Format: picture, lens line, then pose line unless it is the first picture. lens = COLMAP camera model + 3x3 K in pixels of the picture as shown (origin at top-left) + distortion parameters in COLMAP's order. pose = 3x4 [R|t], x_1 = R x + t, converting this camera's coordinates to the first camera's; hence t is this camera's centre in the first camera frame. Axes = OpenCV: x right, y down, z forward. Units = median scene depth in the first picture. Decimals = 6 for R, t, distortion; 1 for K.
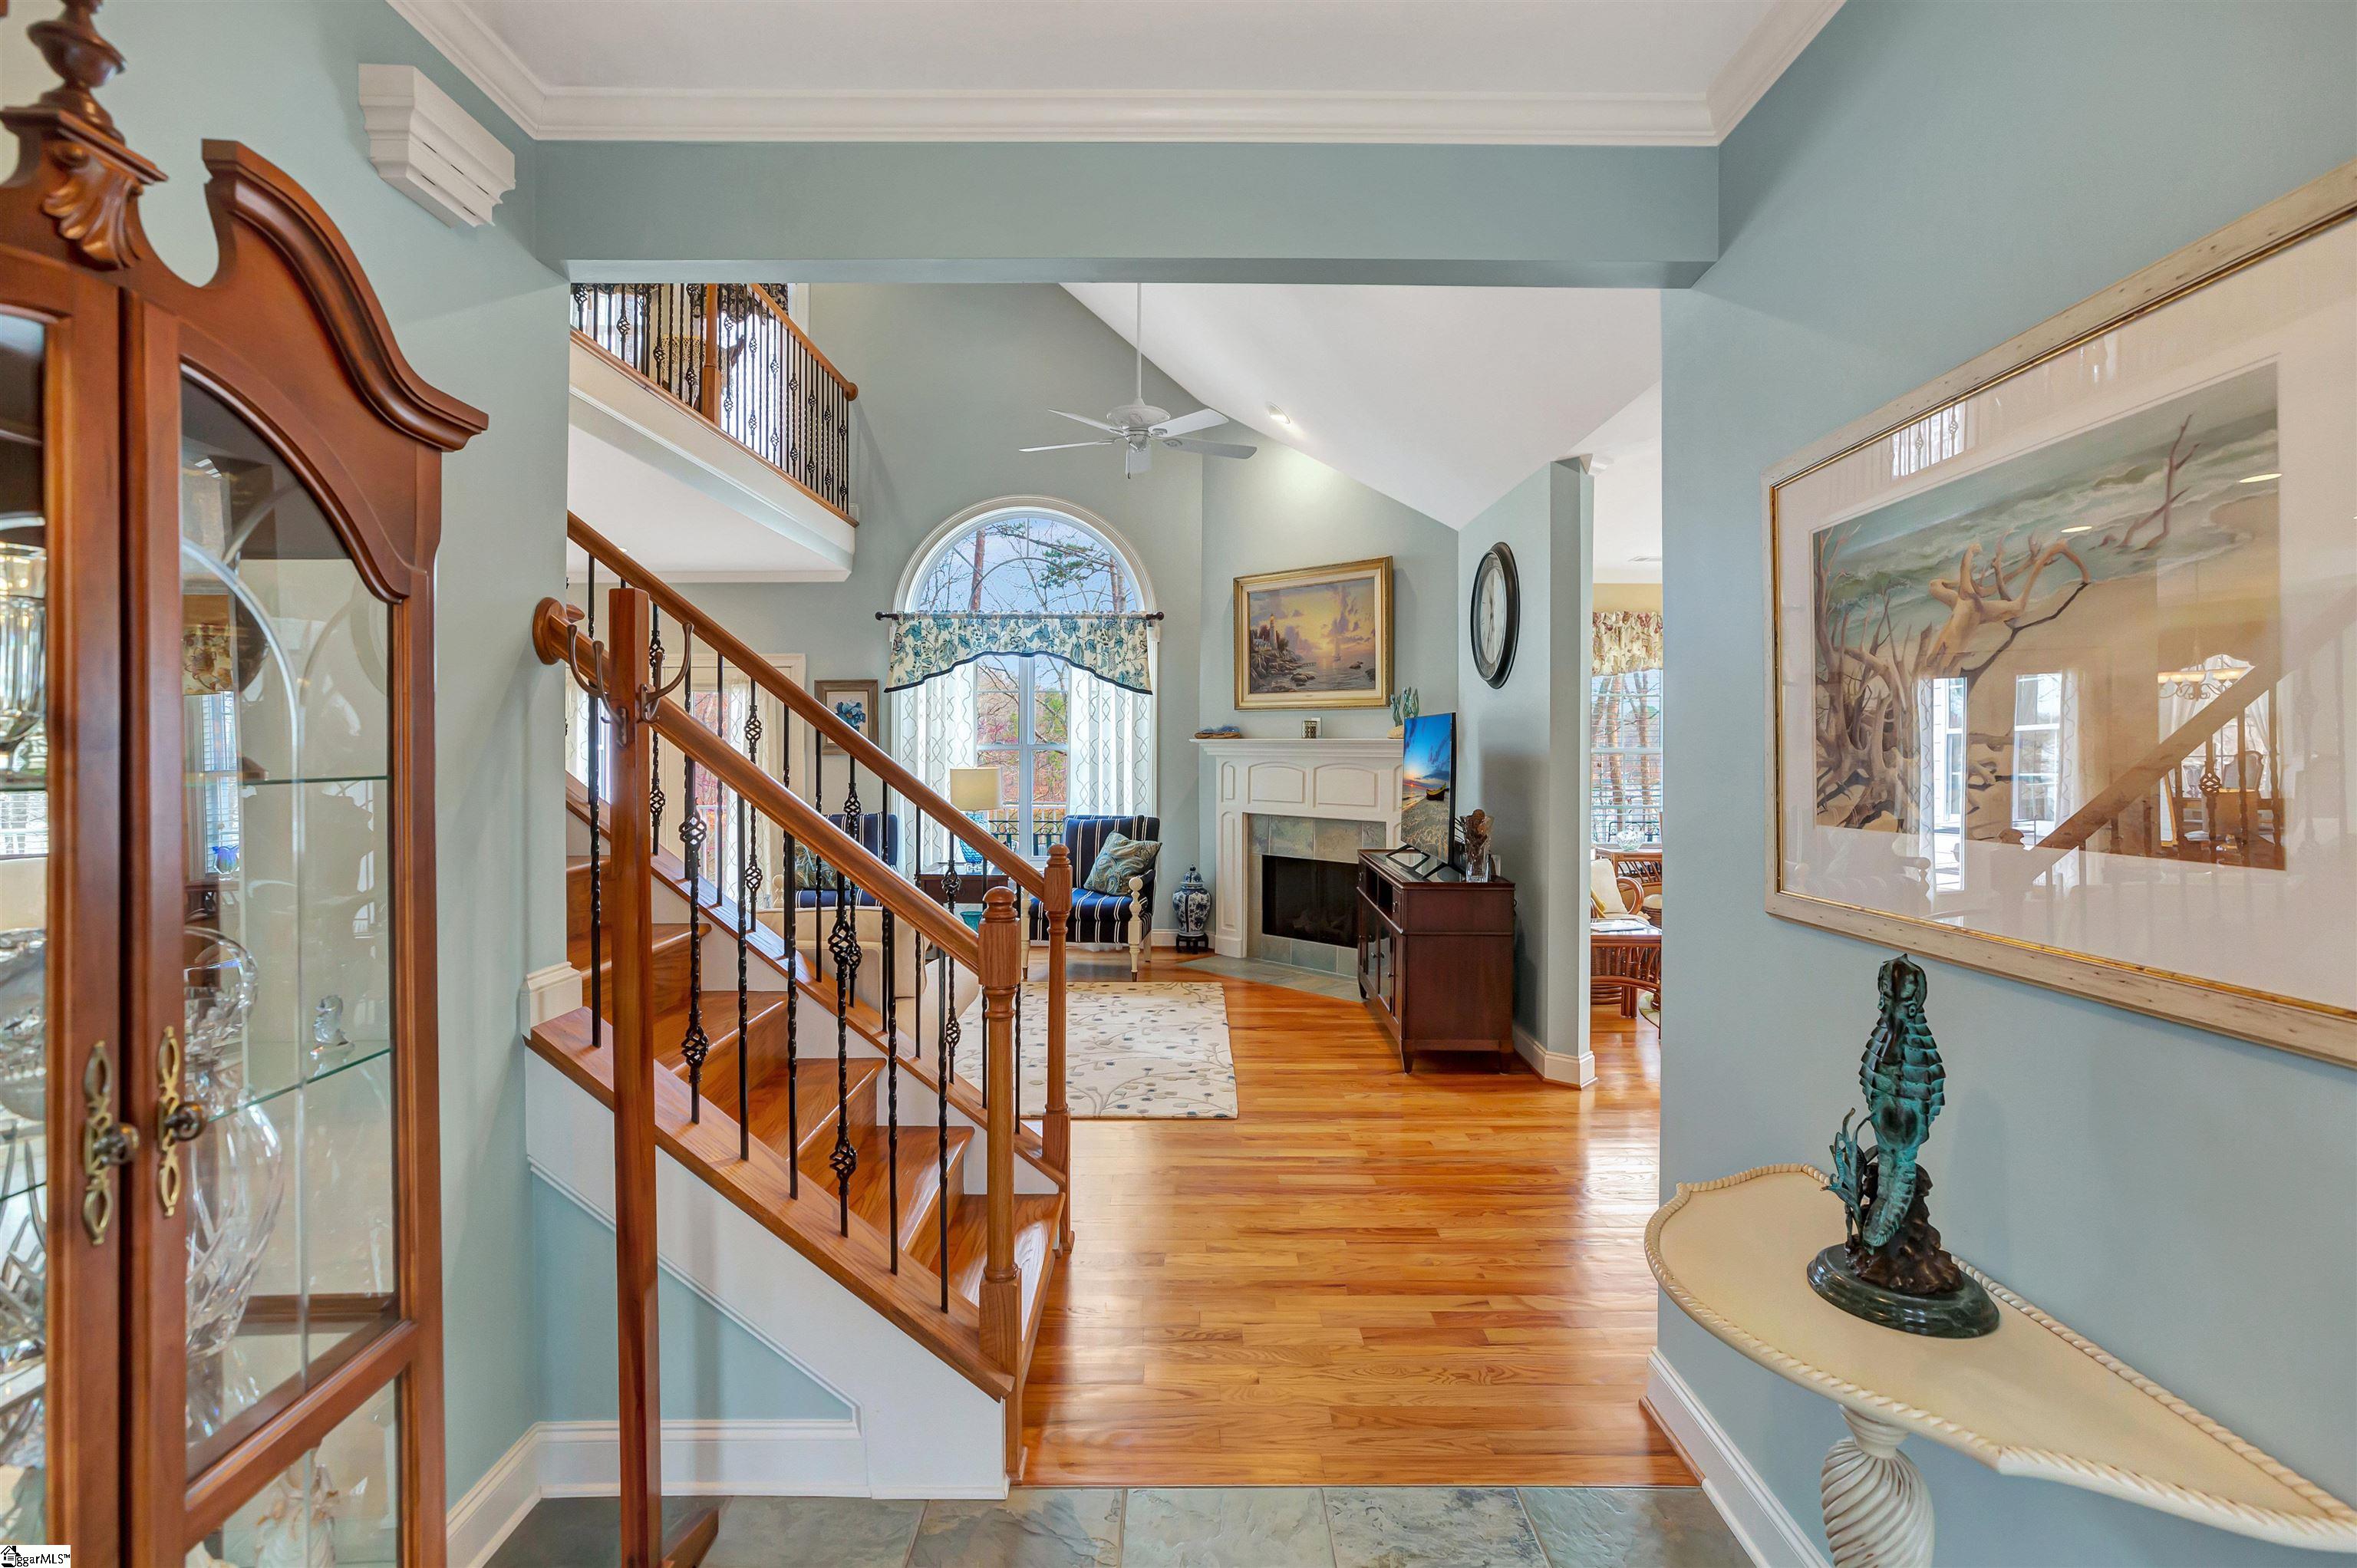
lens RADIAL K [[1080.6, 0, 1180.6], [0, 1080.6, 759.7], [0, 0, 1]] dist [-0.012183, 0.002196]
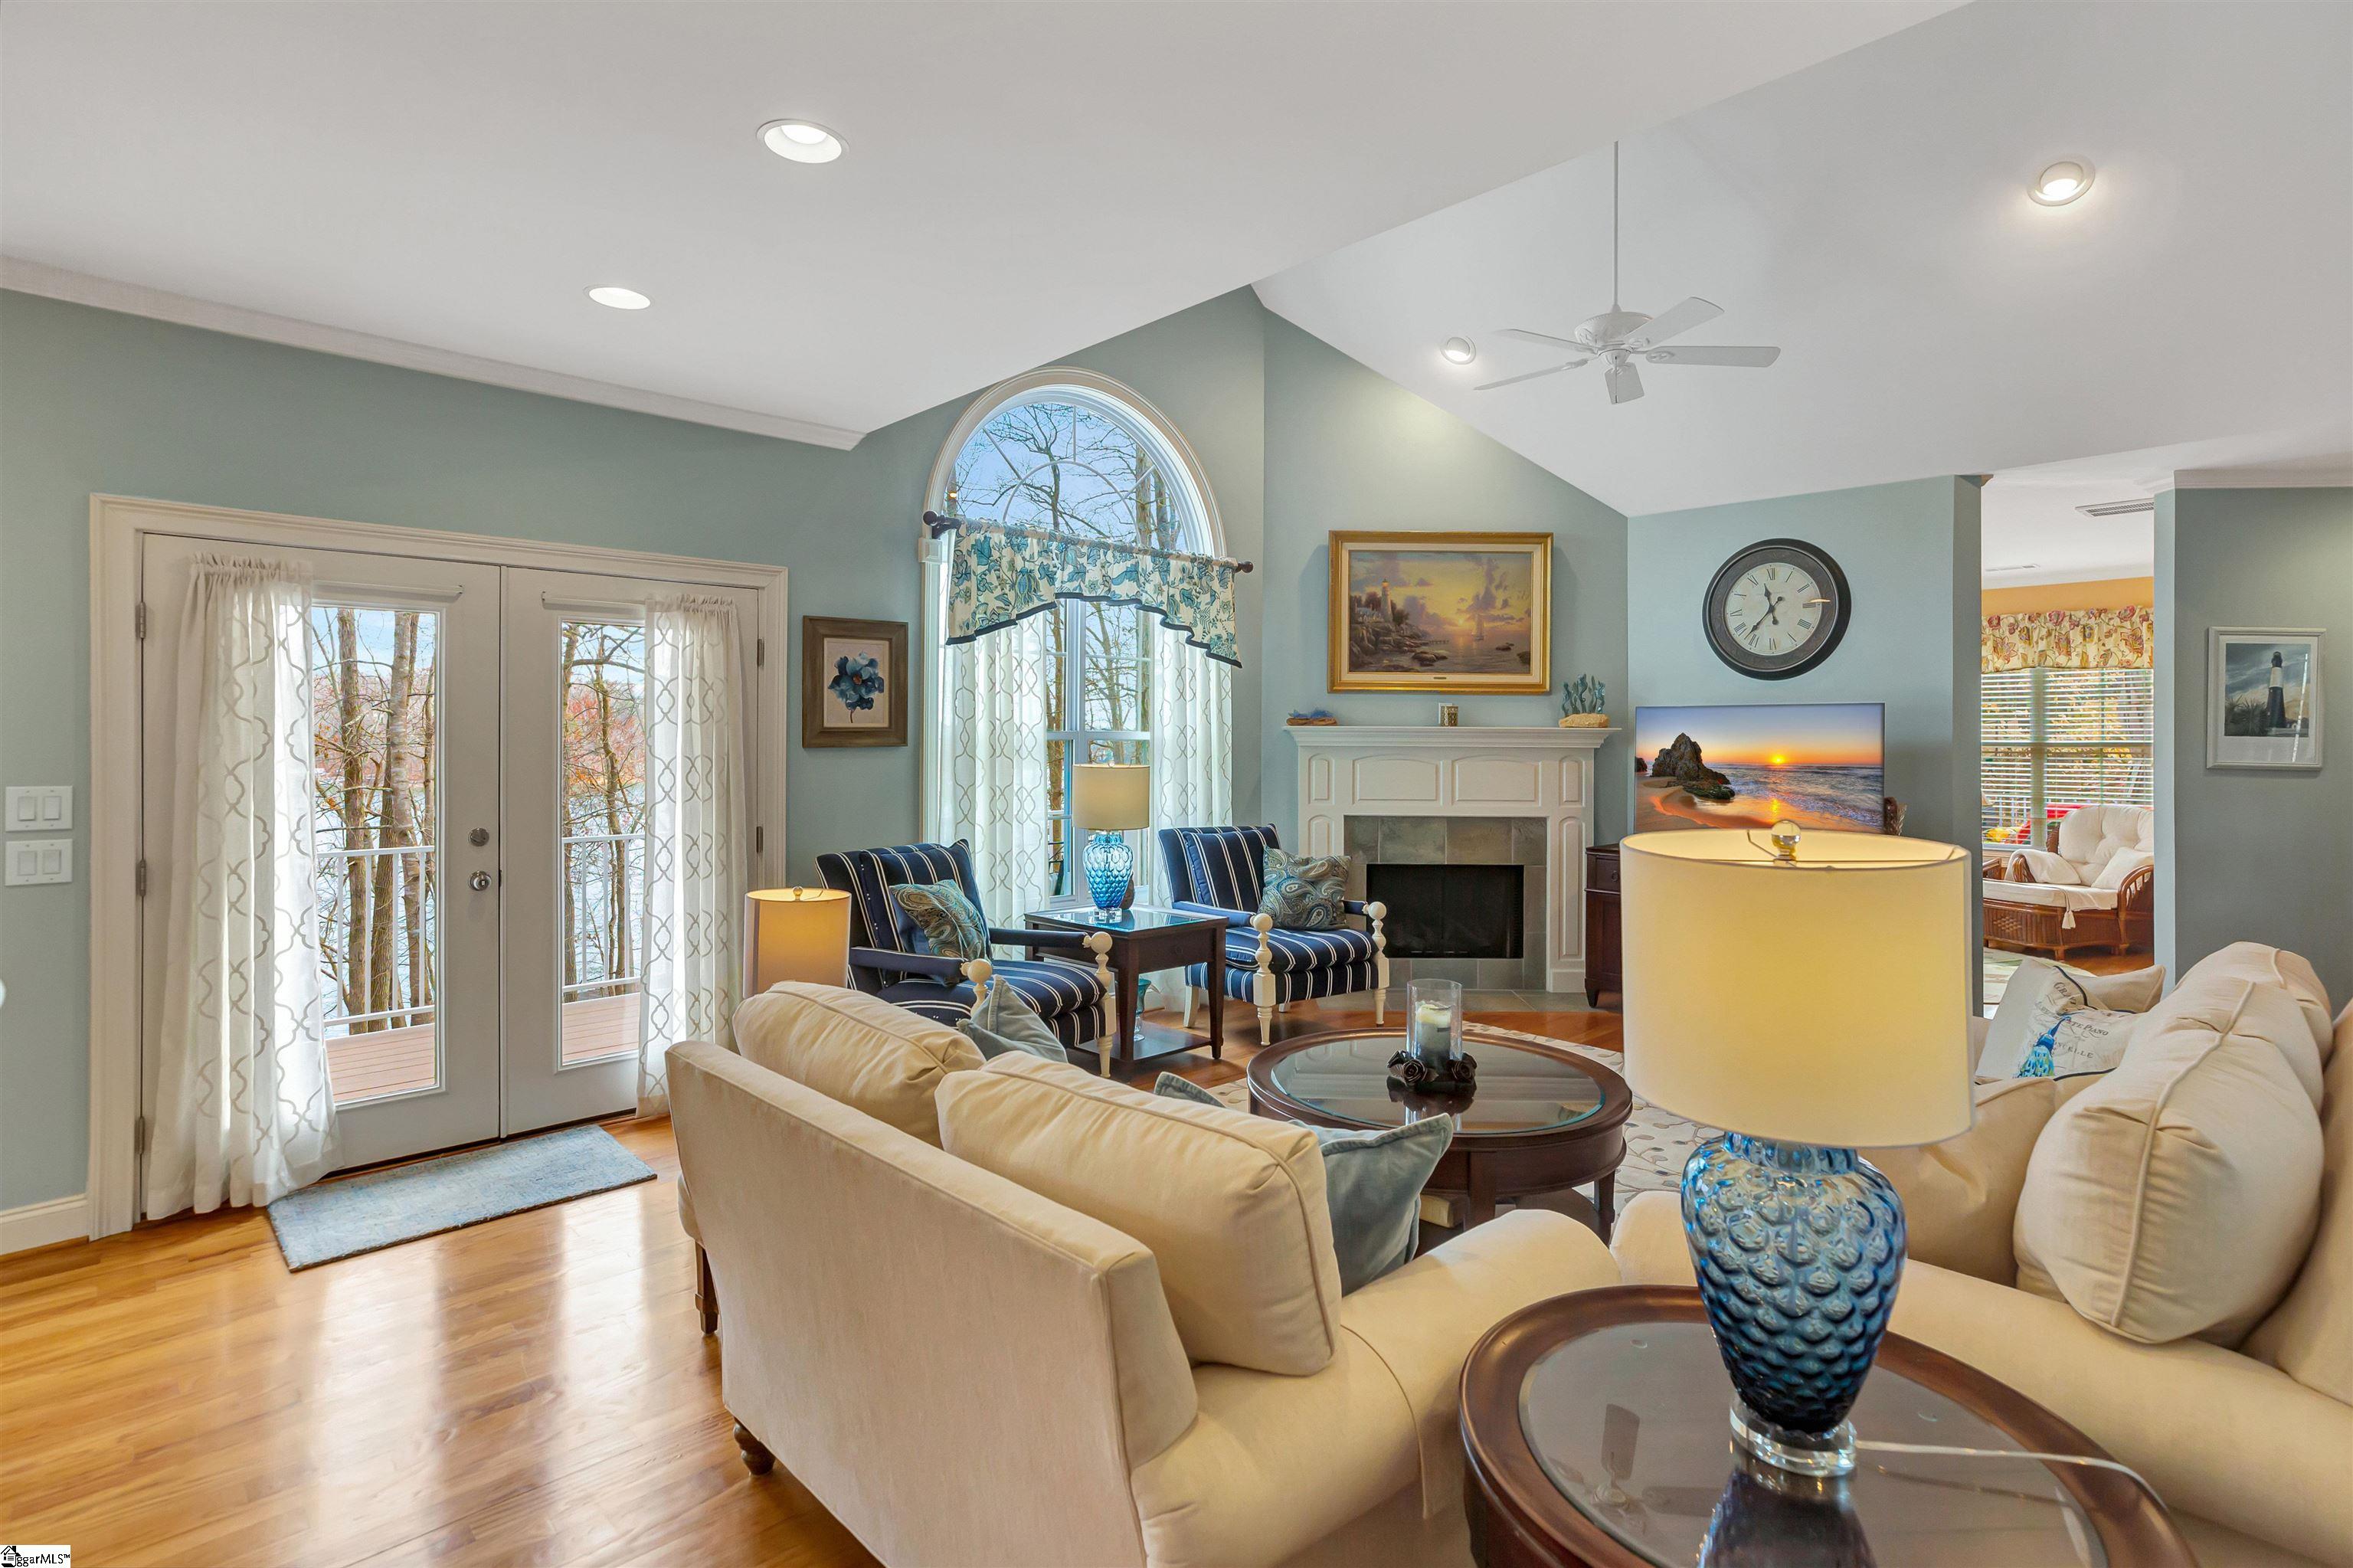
lens RADIAL K [[1168.4, 0, 1197.8], [0, 1168.4, 747.2], [0, 0, 1]] dist [-0.001461, 0.000180]
pose [[0.718145, -0.003515, 0.695884, -0.632507], [0.001448, 0.999993, 0.003557, -0.006259], [-0.695892, -0.001547, 0.718145, 0.422127]]
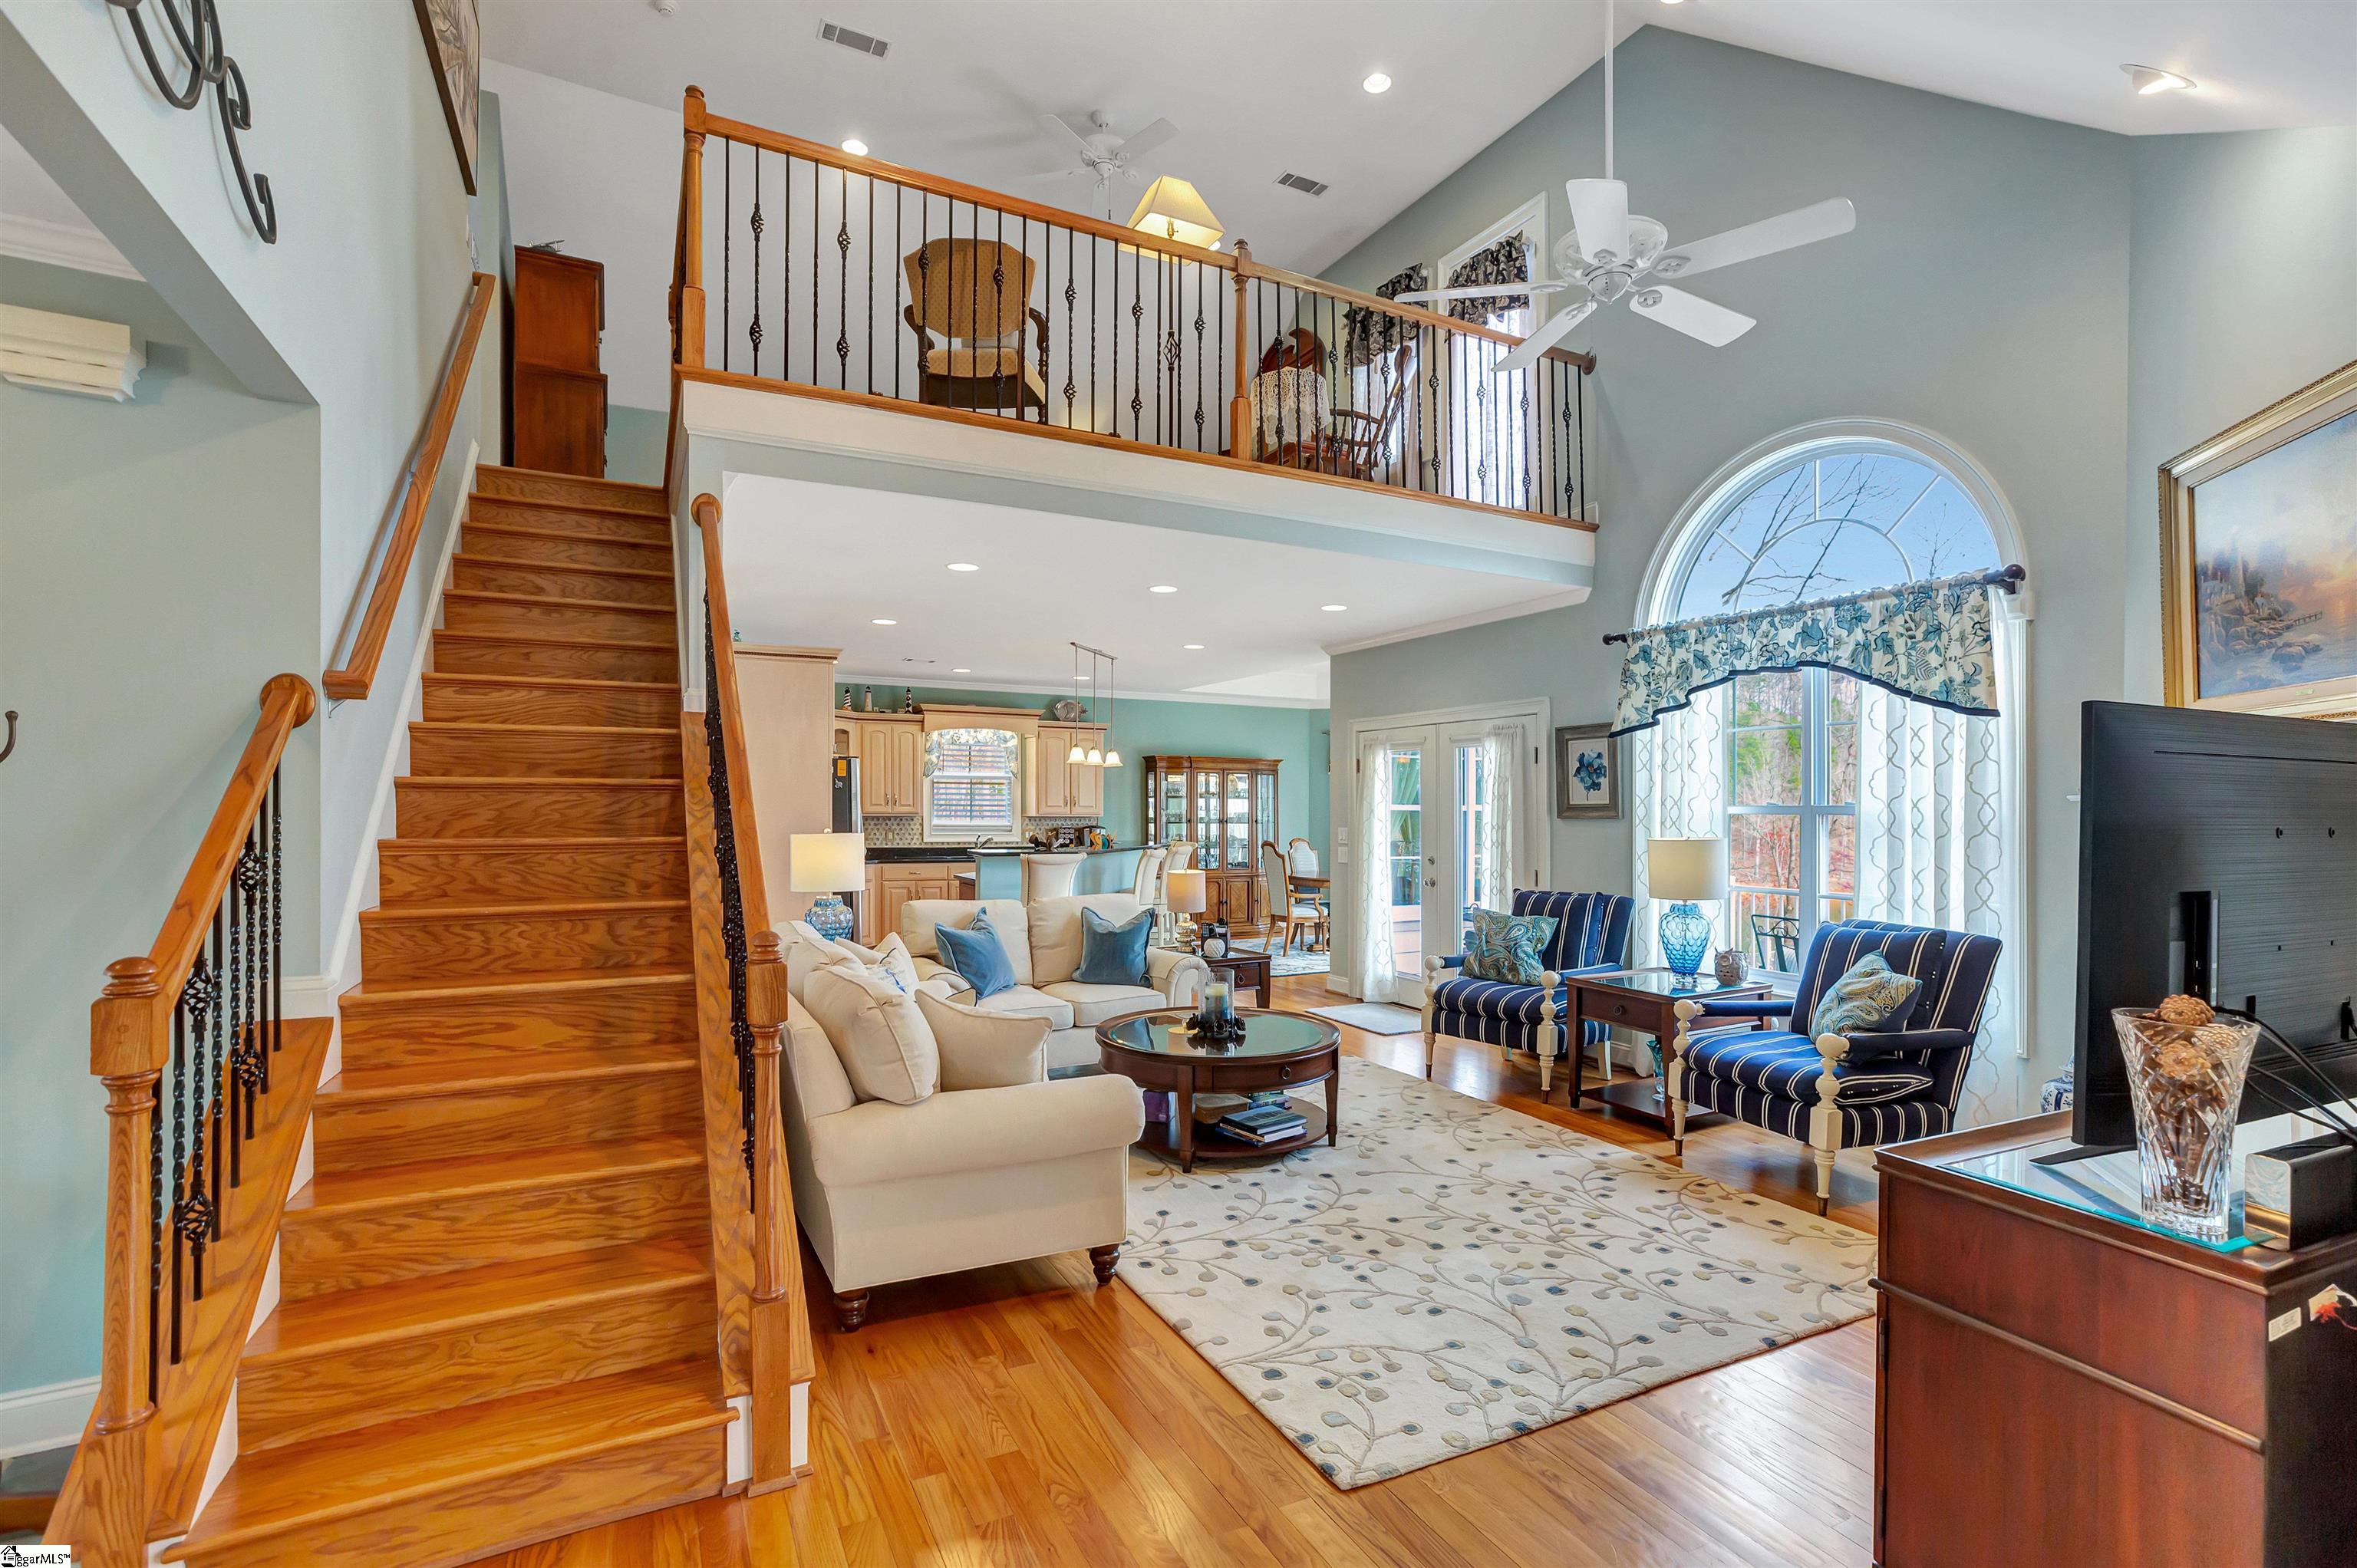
lens RADIAL K [[1080.6, 0, 1187.6], [0, 1080.6, 800.3], [0, 0, 1]] dist [-0.012183, 0.002196]
pose [[0.454851, -0.002481, -0.890564, 0.277002], [-0.017538, 0.999777, -0.011742, -0.002989], [0.890395, 0.020960, 0.454707, 0.378820]]
